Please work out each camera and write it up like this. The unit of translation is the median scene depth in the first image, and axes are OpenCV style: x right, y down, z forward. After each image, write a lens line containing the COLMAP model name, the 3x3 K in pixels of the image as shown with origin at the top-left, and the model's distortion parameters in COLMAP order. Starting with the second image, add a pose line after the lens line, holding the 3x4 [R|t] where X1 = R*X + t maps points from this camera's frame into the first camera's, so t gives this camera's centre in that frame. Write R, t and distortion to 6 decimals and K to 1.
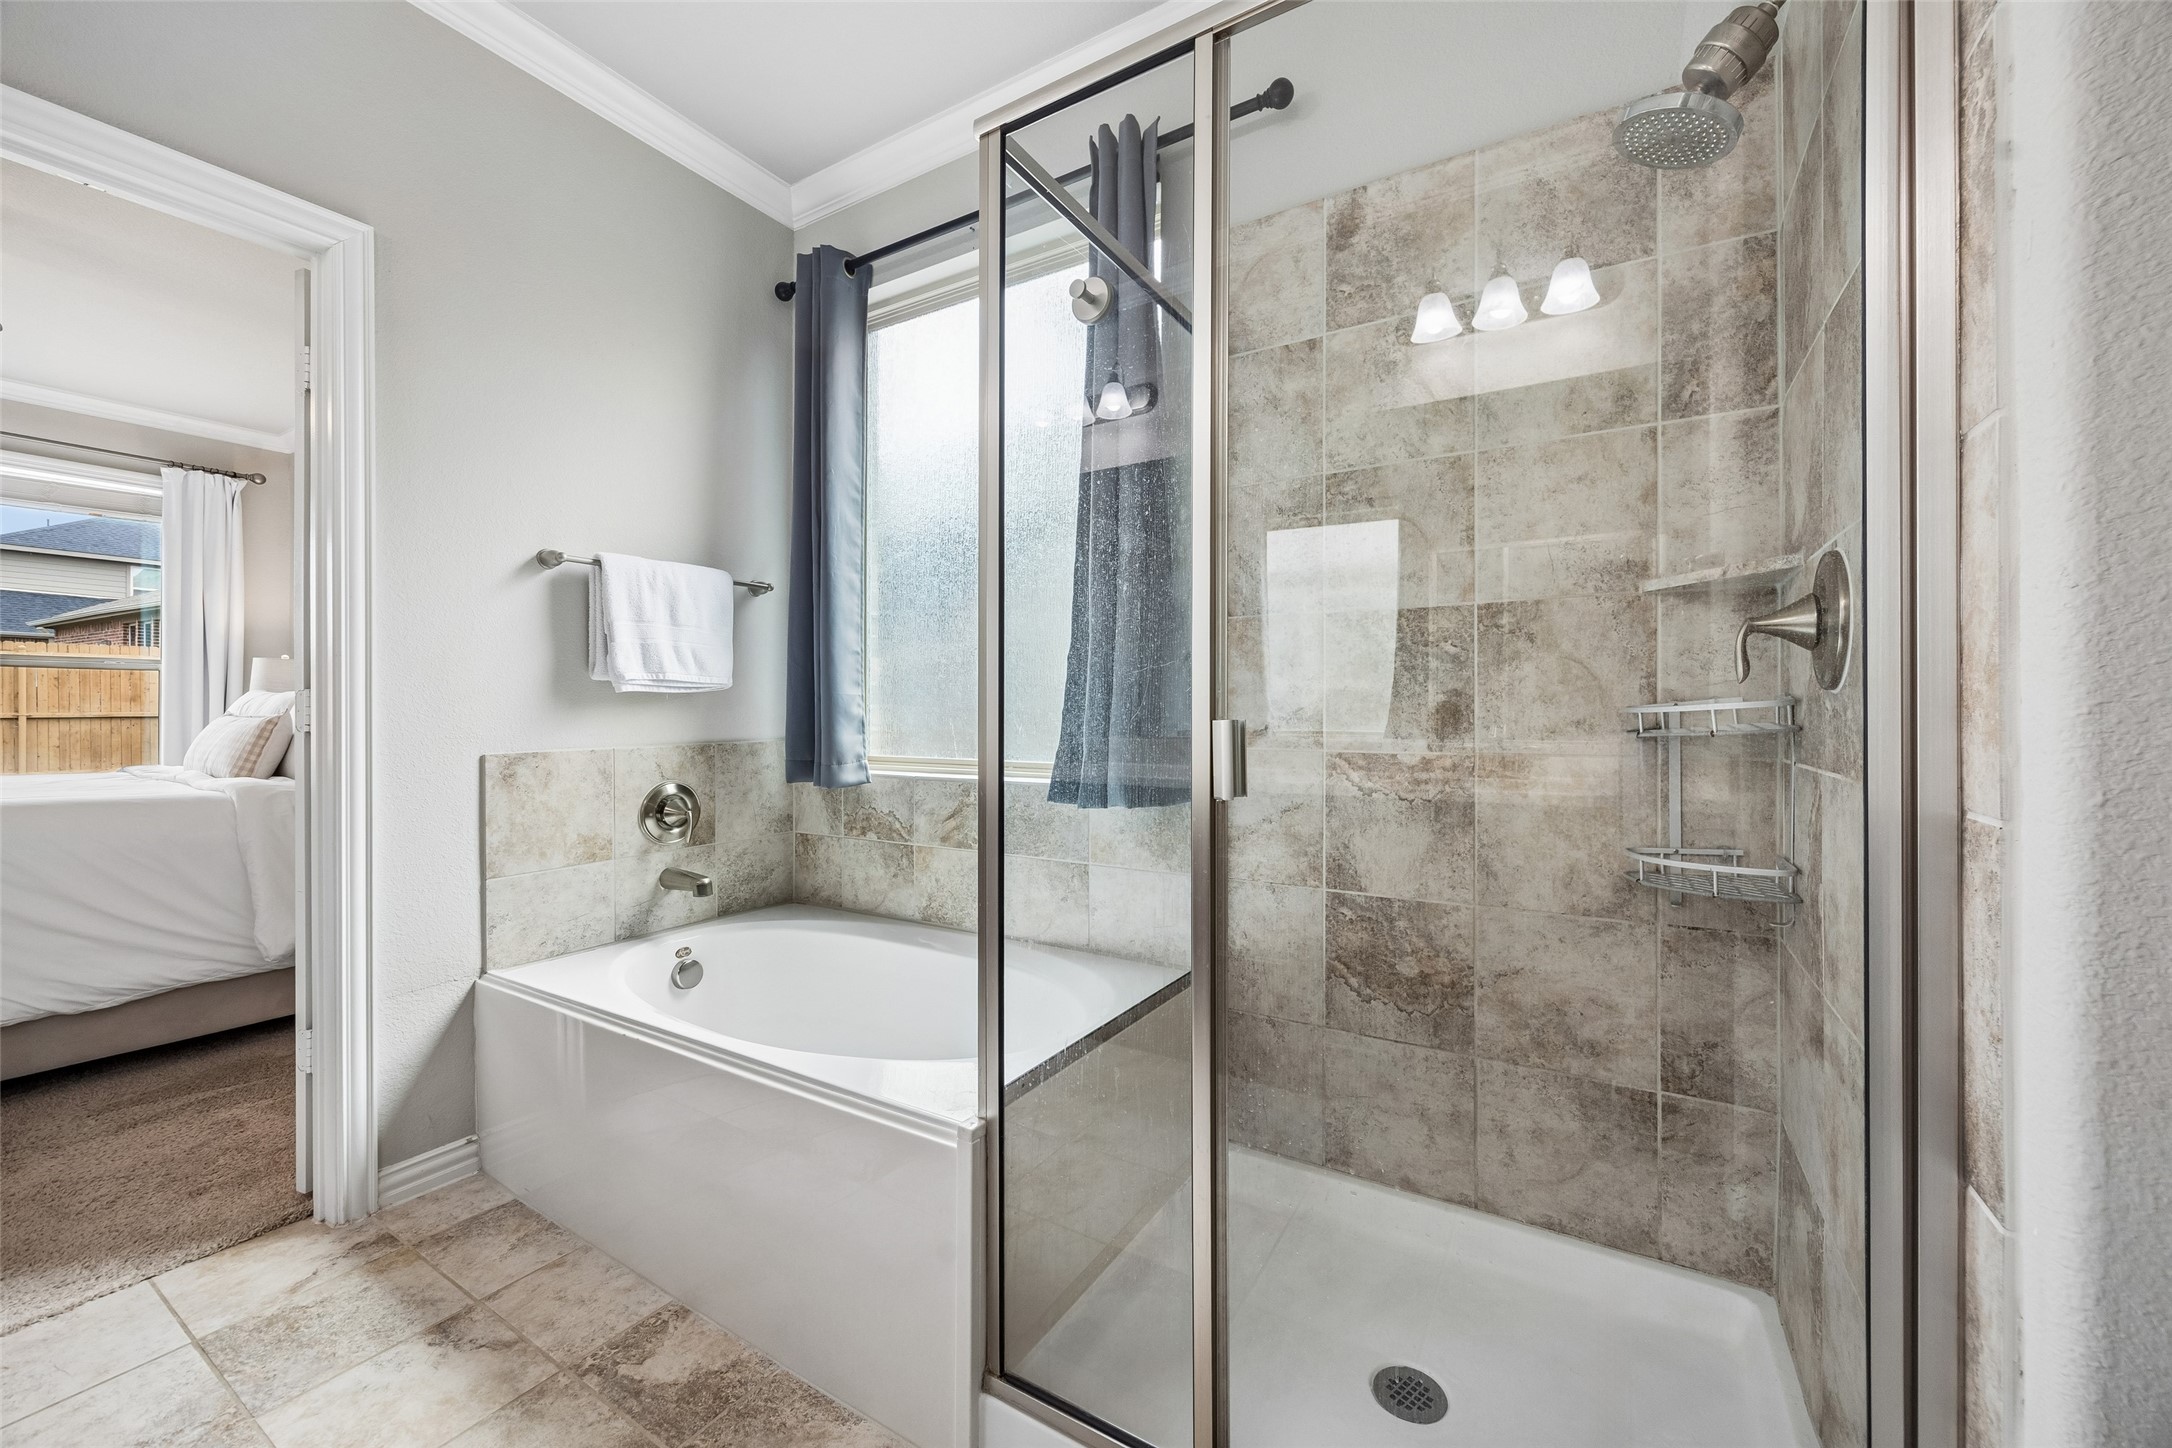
lens RADIAL K [[840.8, 0, 1106.9], [0, 840.8, 714.7], [0, 0, 1]] dist [0.000143, -0.000297]
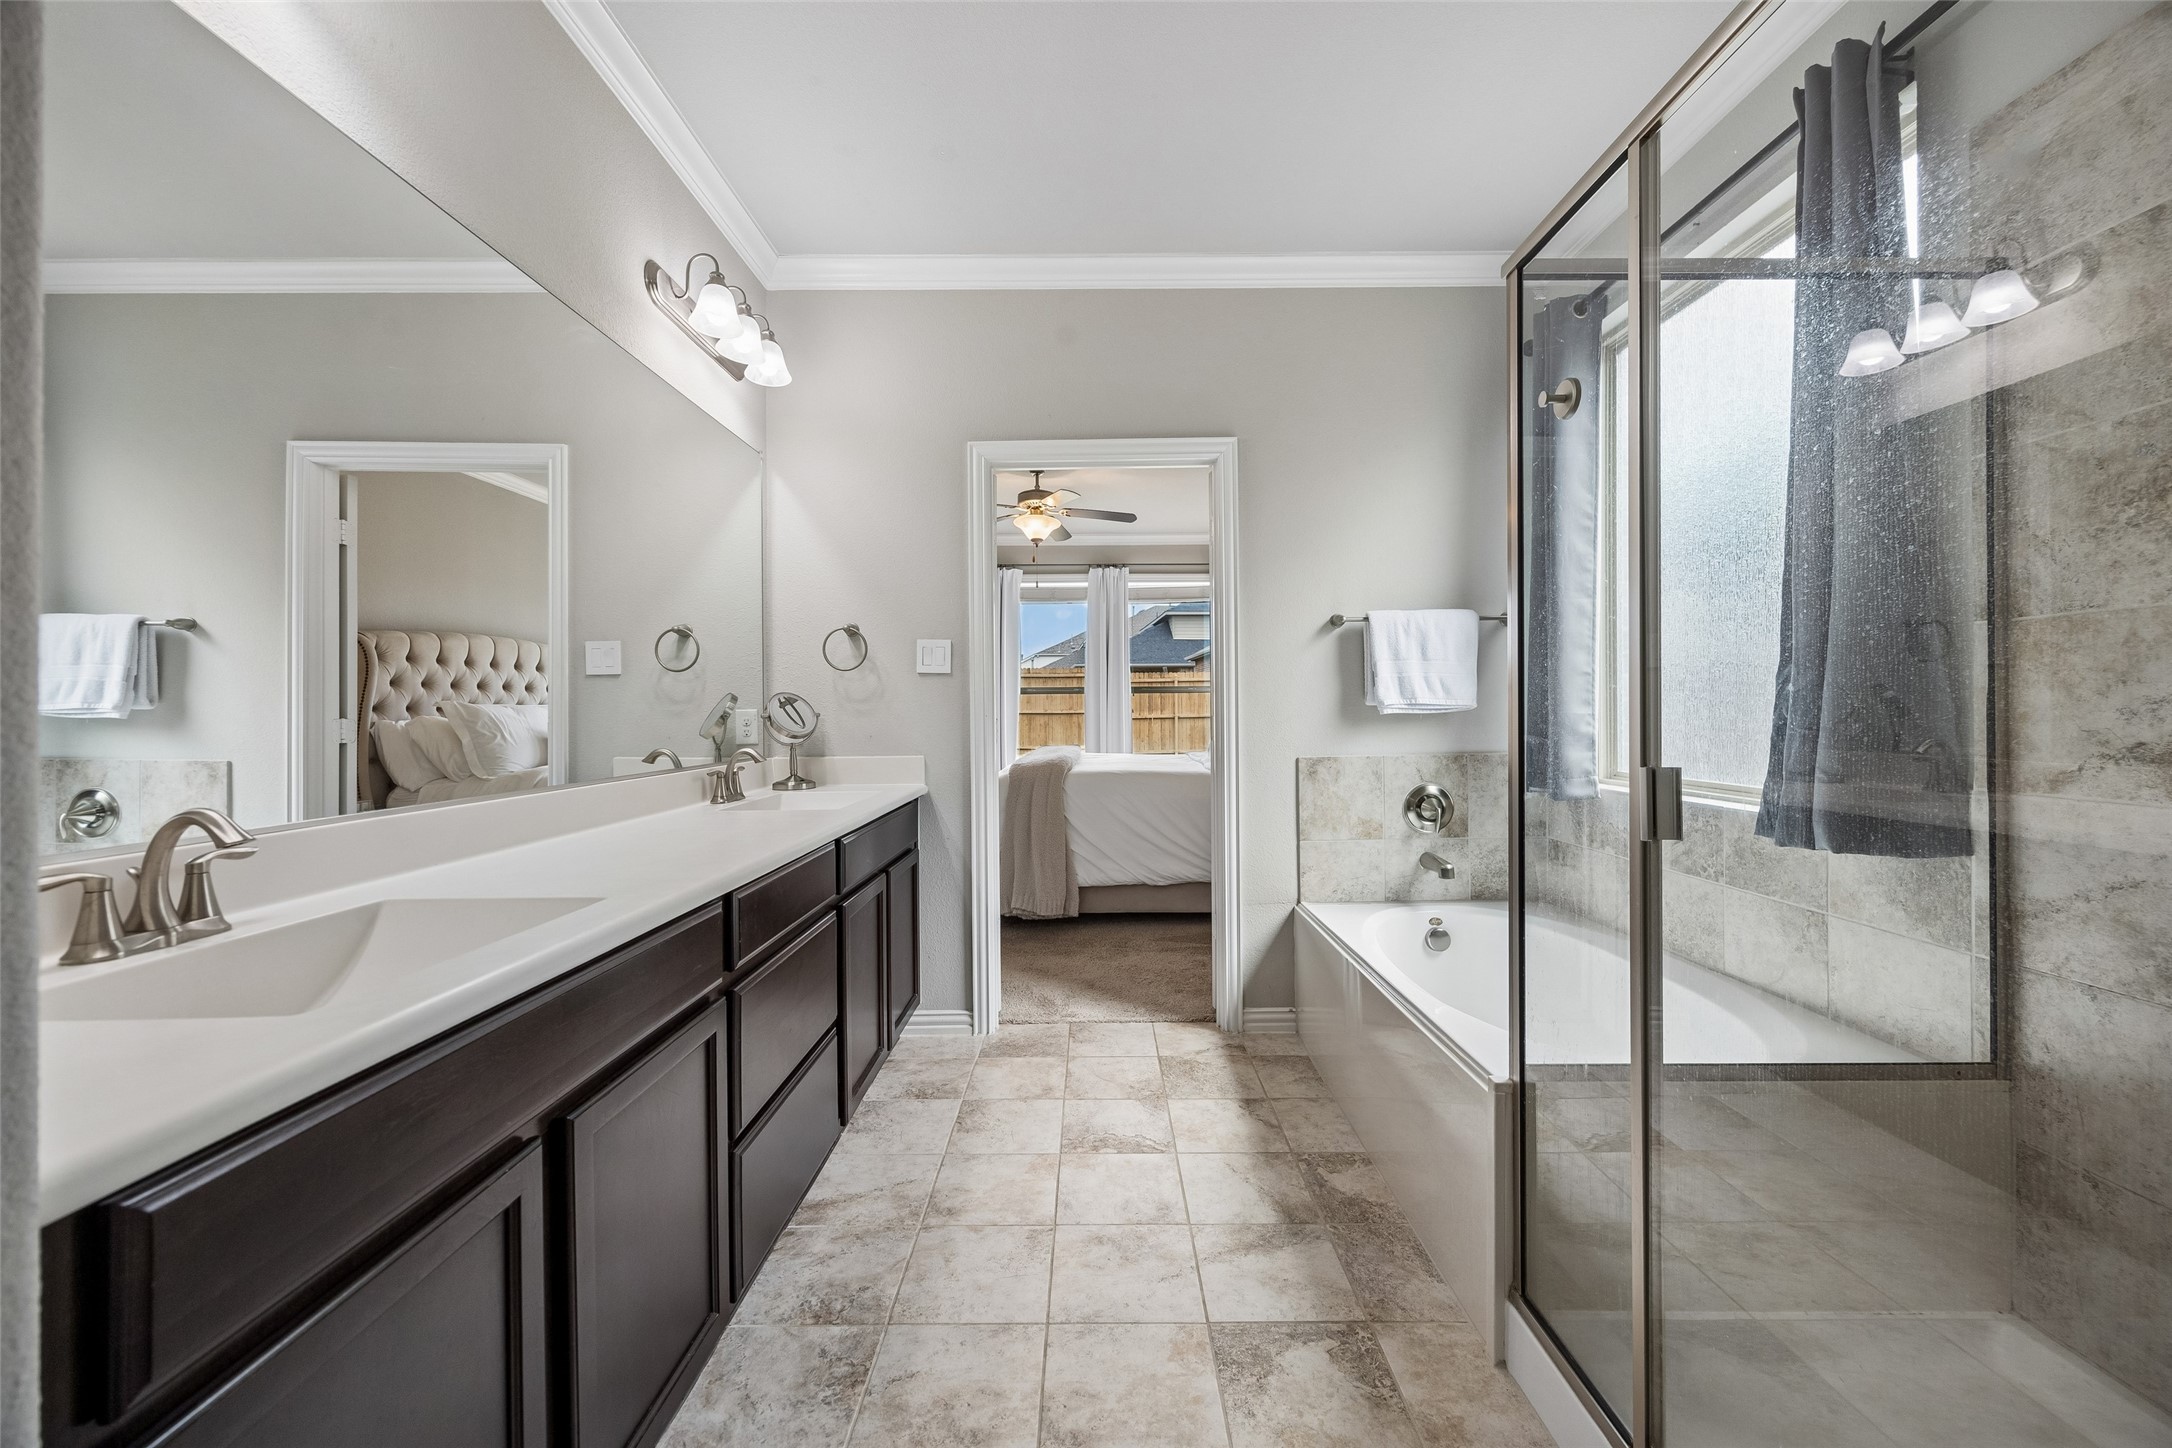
lens RADIAL K [[840.8, 0, 1089.6], [0, 840.8, 715.9], [0, 0, 1]] dist [0.000143, -0.000297]
pose [[0.514211, 0.001481, -0.857662, 0.340161], [0.003233, 0.999988, 0.003665, -0.031884], [0.857657, -0.004658, 0.514200, -0.089171]]
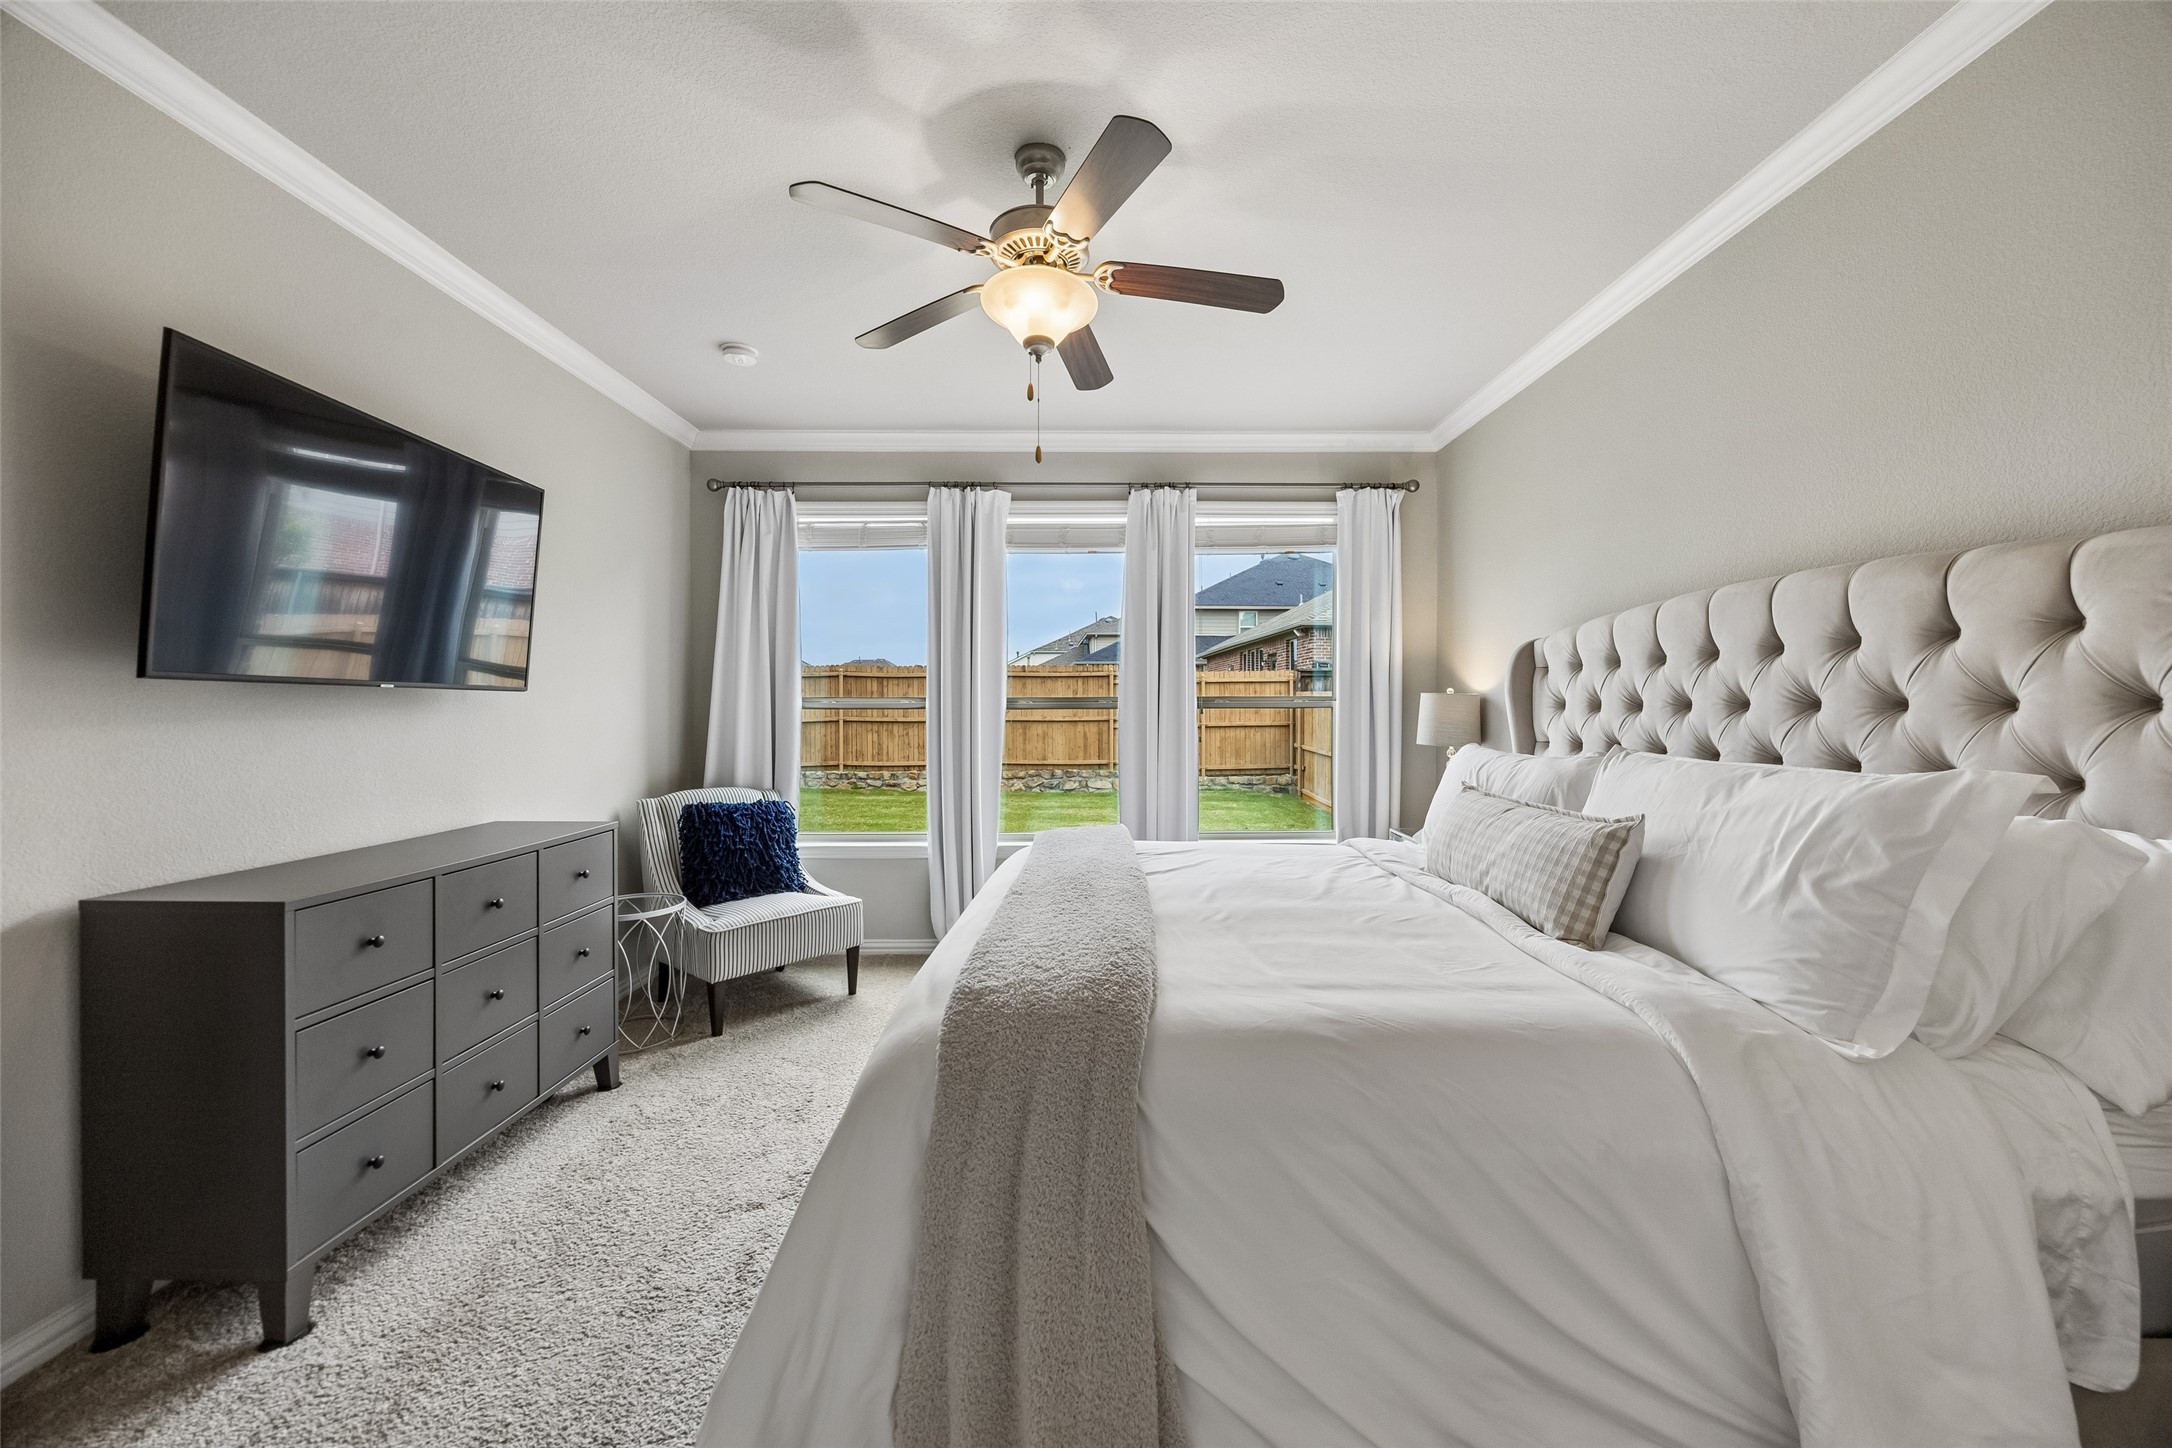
lens RADIAL K [[840.8, 0, 1096.5], [0, 840.8, 716.7], [0, 0, 1]] dist [0.000143, -0.000297]
pose [[0.525381, 0.004137, -0.850857, -1.039474], [0.002231, 0.999978, 0.006239, -0.111151], [0.850864, -0.005176, 0.525360, 0.618050]]
